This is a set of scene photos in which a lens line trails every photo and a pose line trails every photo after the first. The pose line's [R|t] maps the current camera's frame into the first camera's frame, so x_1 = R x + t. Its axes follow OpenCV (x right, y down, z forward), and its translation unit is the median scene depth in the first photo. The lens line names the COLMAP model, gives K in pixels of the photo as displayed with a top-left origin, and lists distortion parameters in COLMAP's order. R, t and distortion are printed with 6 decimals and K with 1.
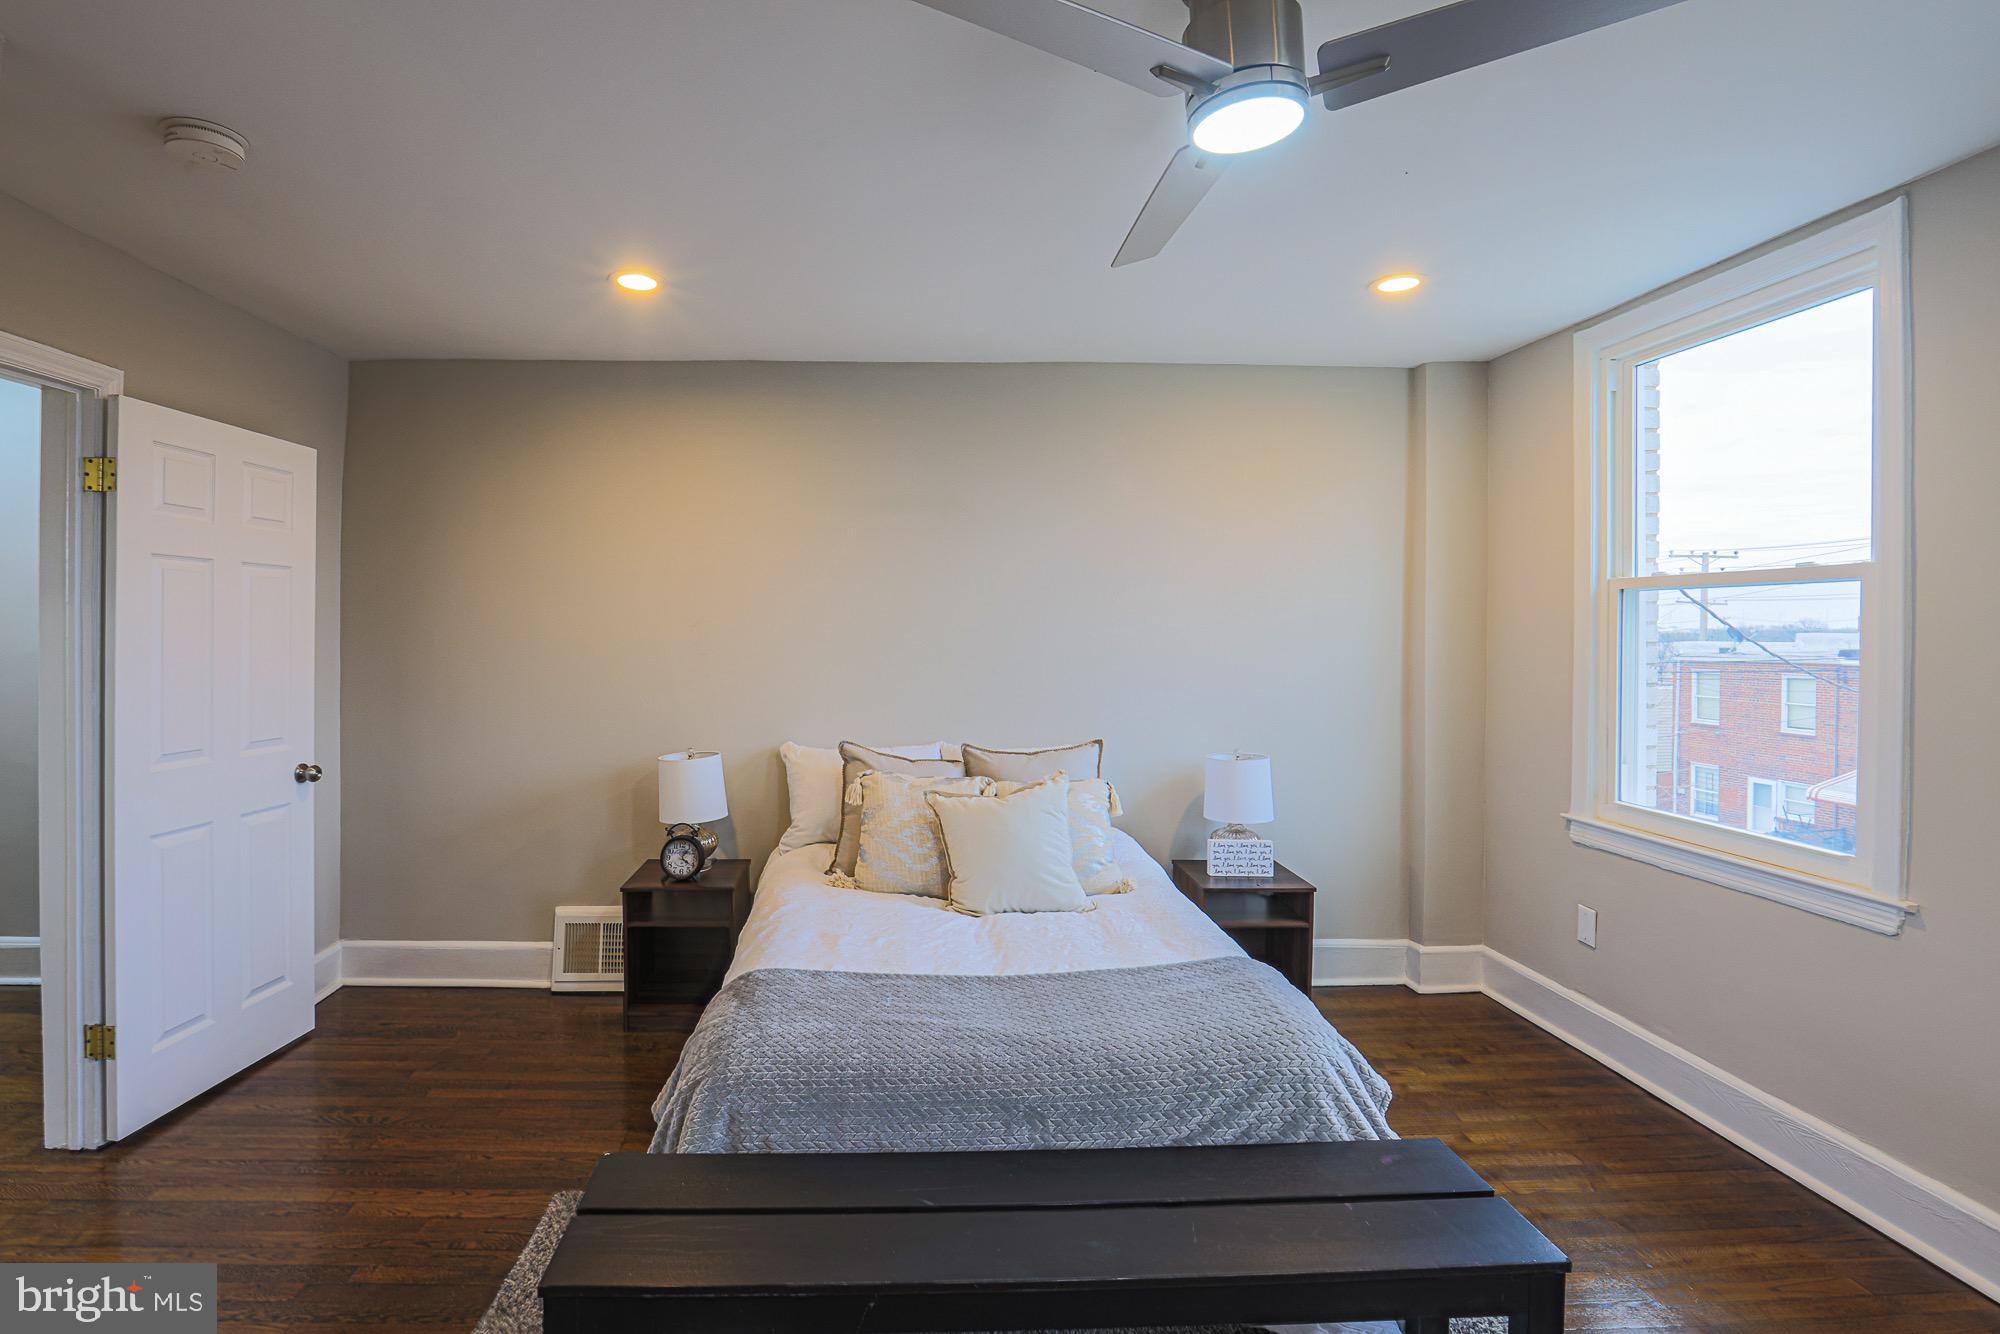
lens RADIAL K [[923.8, 0, 1007.3], [0, 923.8, 634.0], [0, 0, 1]] dist [-0.038026, 0.010220]
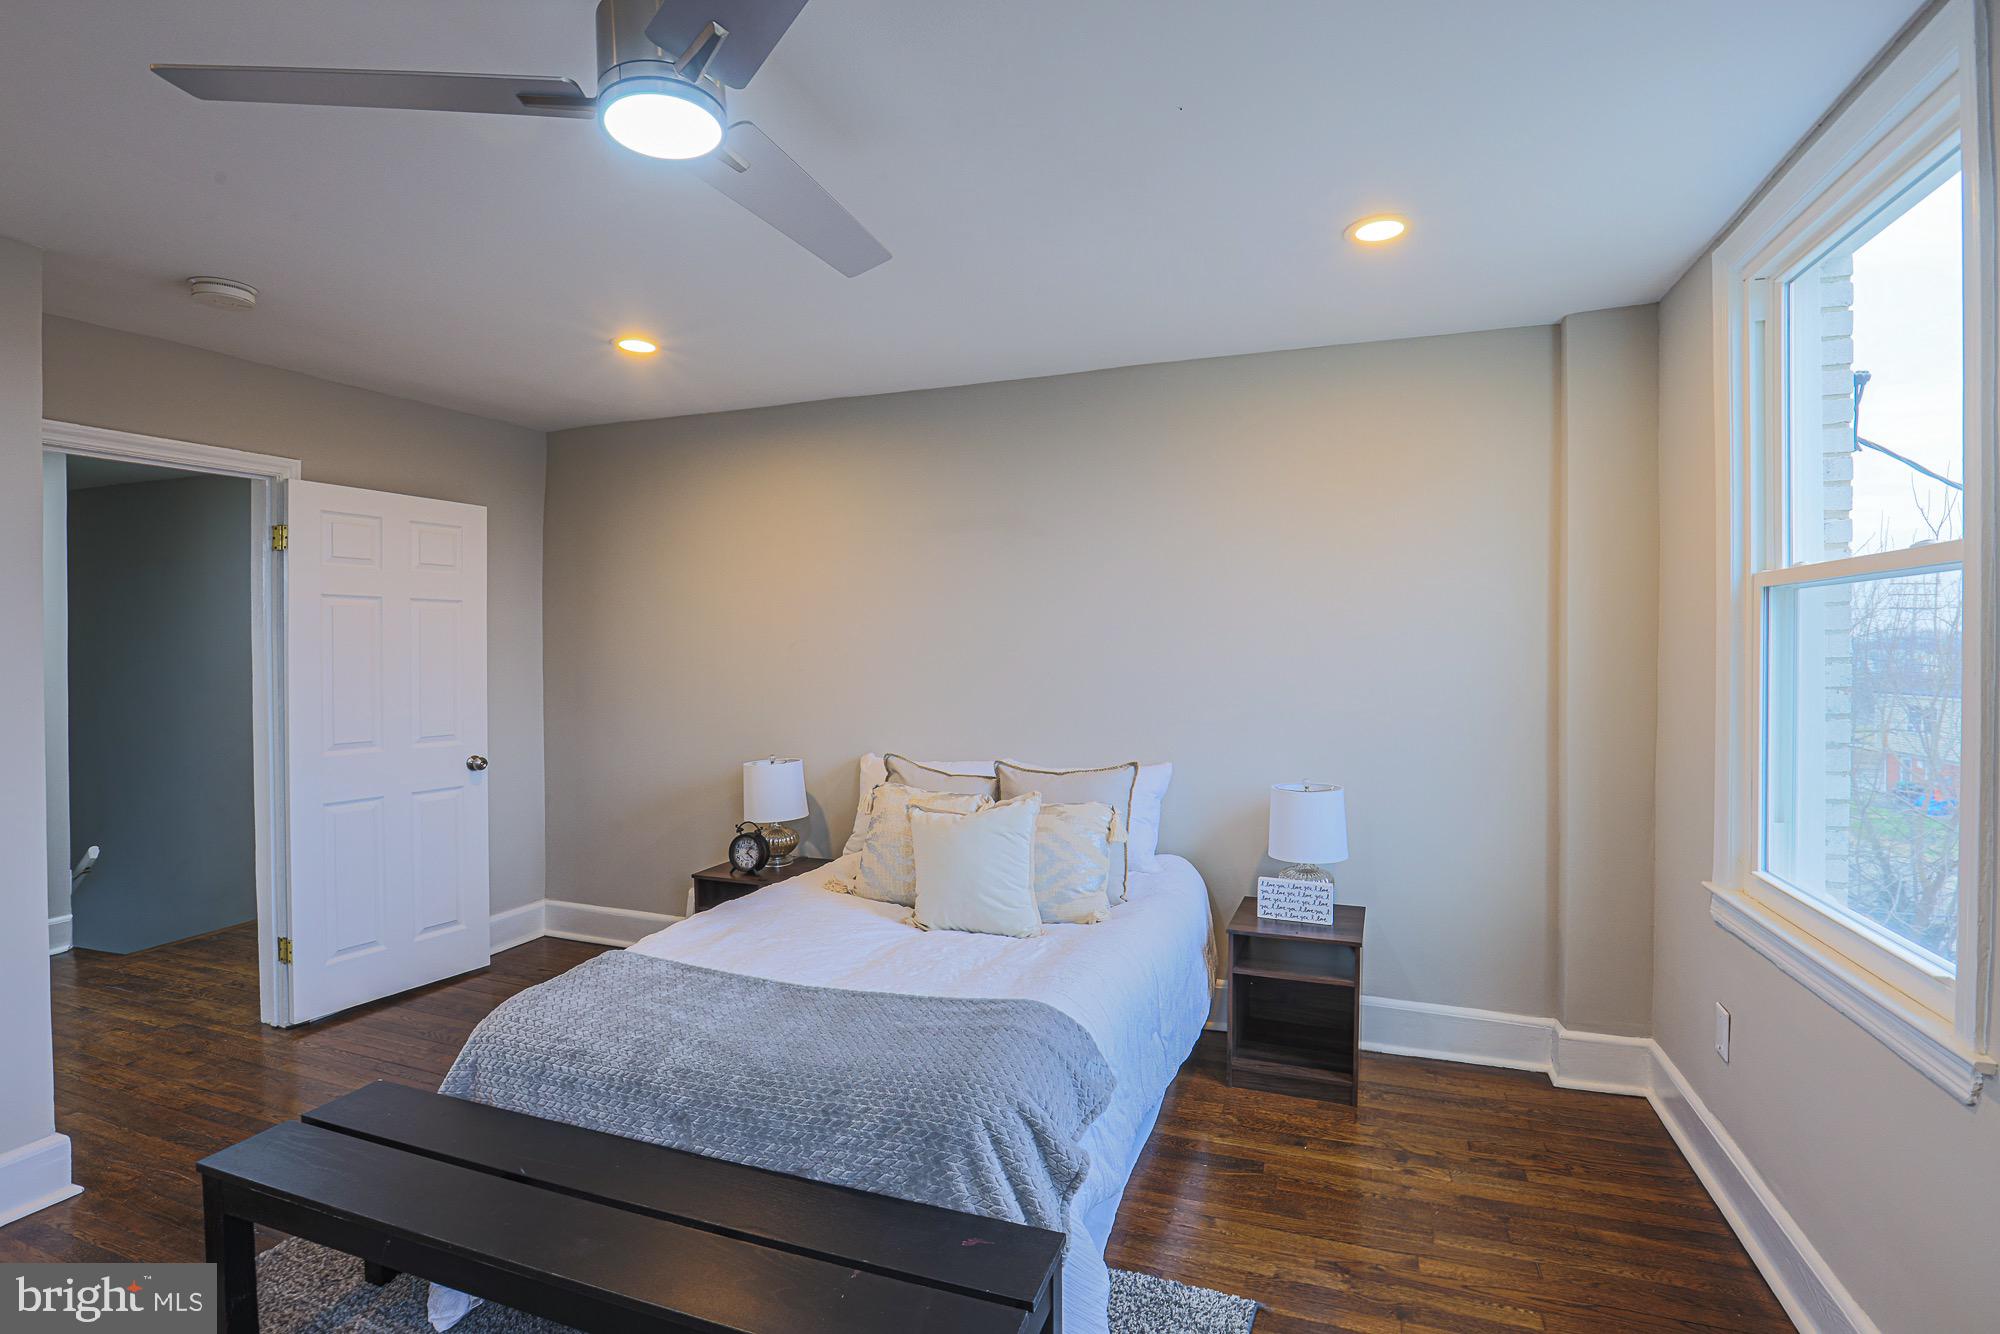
lens RADIAL K [[923.8, 0, 1025.4], [0, 923.8, 651.7], [0, 0, 1]] dist [-0.038026, 0.010220]
pose [[0.930731, -0.003746, -0.365685, 0.375233], [0.005384, 0.999980, 0.003460, -0.002070], [0.365664, -0.005190, 0.930732, 0.087453]]
